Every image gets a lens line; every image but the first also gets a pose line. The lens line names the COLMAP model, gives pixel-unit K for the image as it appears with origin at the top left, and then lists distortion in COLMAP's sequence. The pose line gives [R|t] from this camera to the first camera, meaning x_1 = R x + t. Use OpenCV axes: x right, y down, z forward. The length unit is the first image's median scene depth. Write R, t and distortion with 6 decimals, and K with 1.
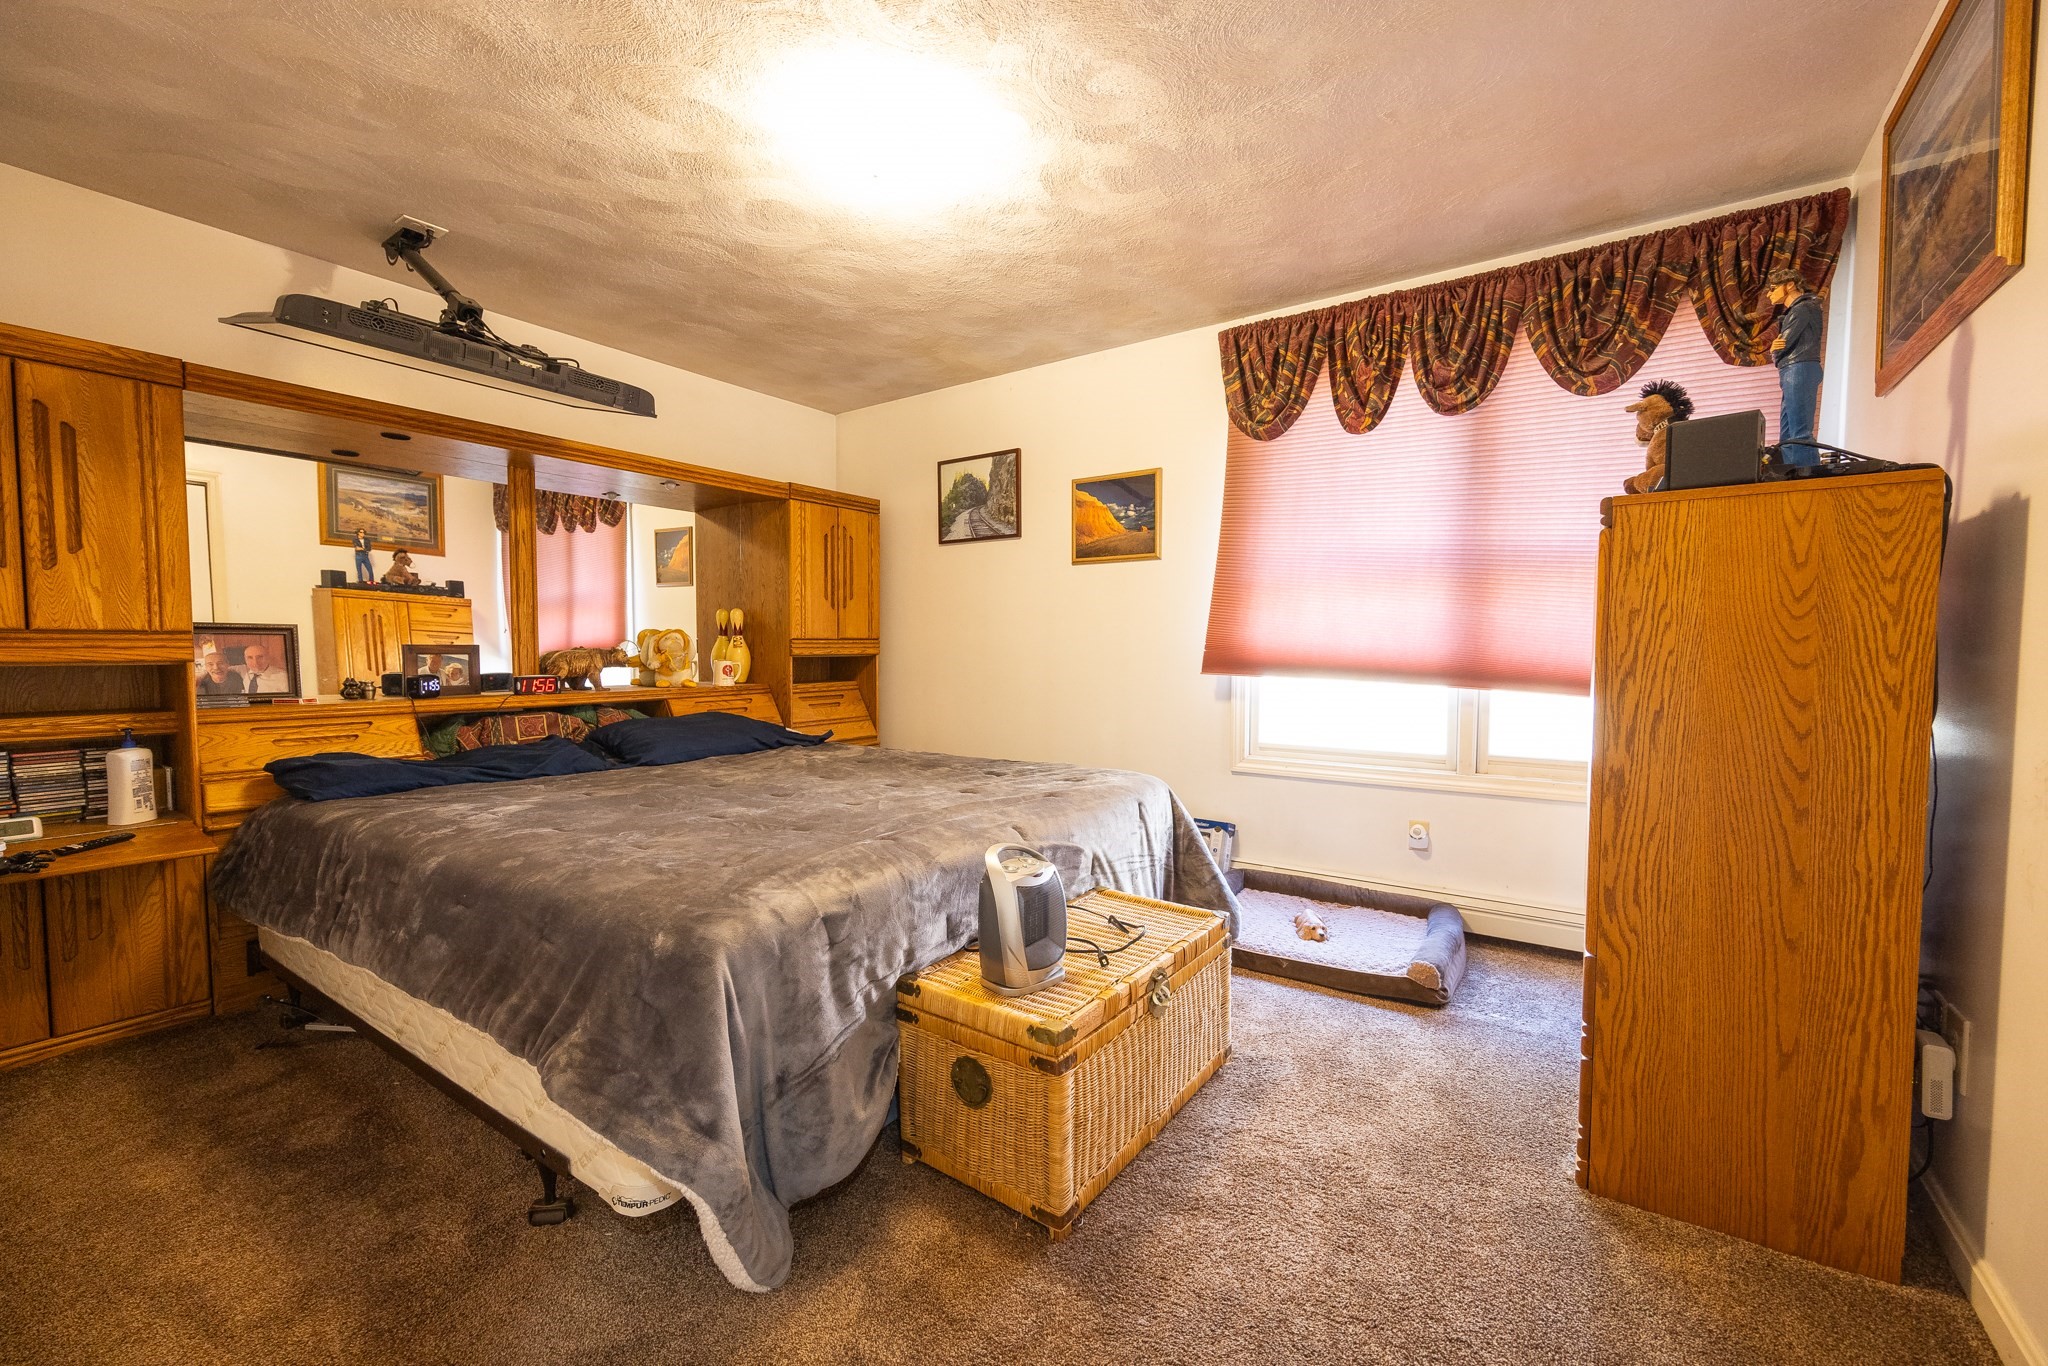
lens RADIAL K [[796.7, 0, 1029.9], [0, 796.7, 691.2], [0, 0, 1]] dist [0.000542, 0.000108]
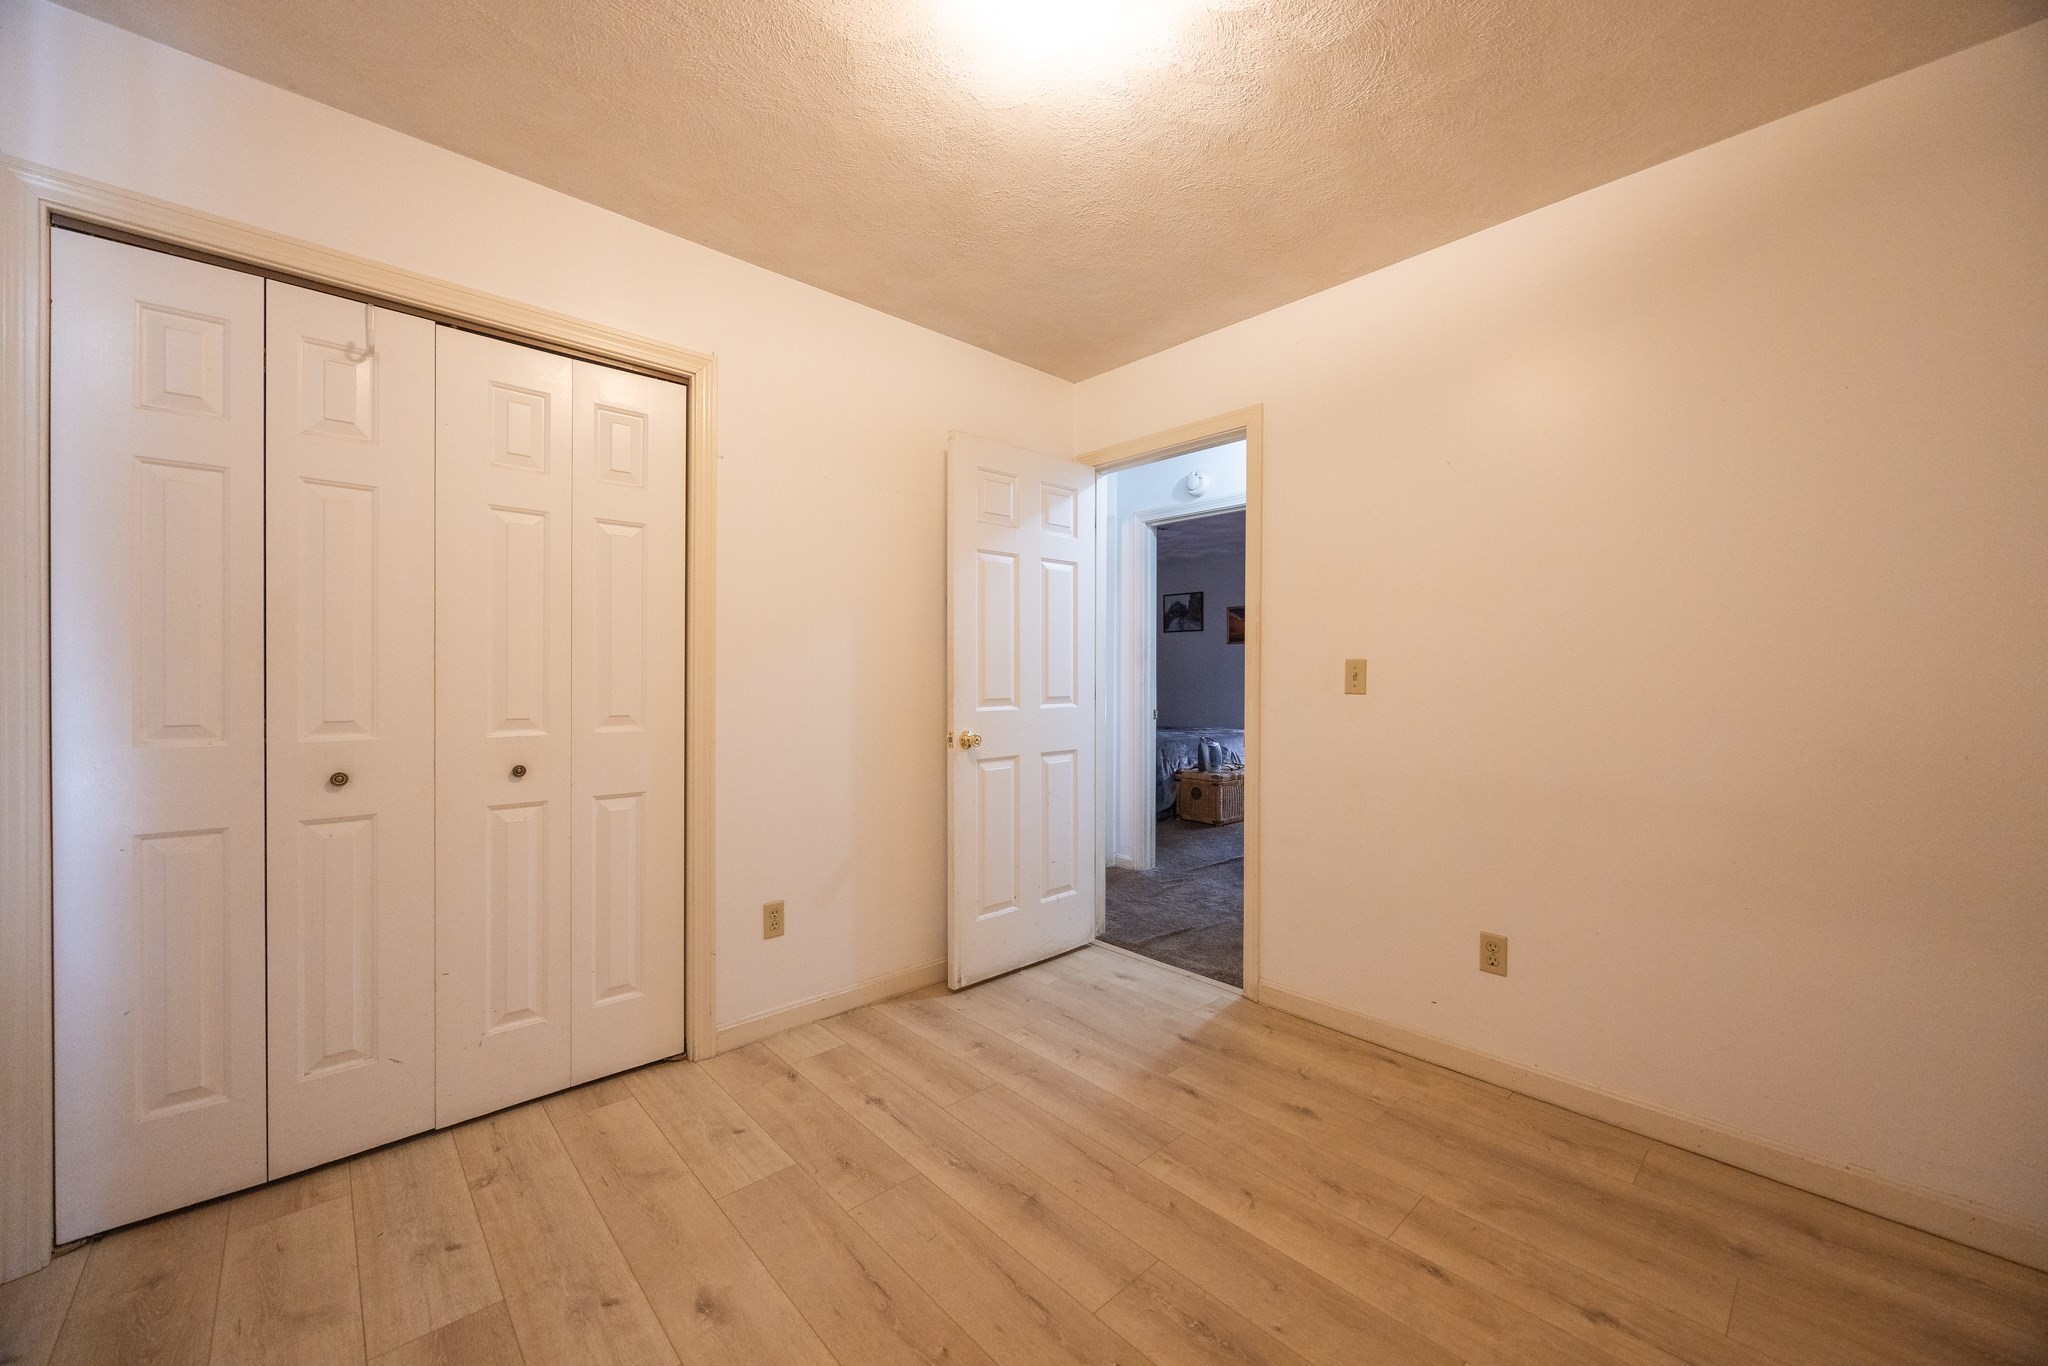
lens RADIAL K [[796.7, 0, 1040.0], [0, 796.7, 688.2], [0, 0, 1]] dist [0.000542, 0.000108]
pose [[0.980579, -0.001087, -0.196123, -0.040969], [-0.007835, 0.998969, -0.044707, 0.103520], [0.195969, 0.045375, 0.979560, -2.090514]]
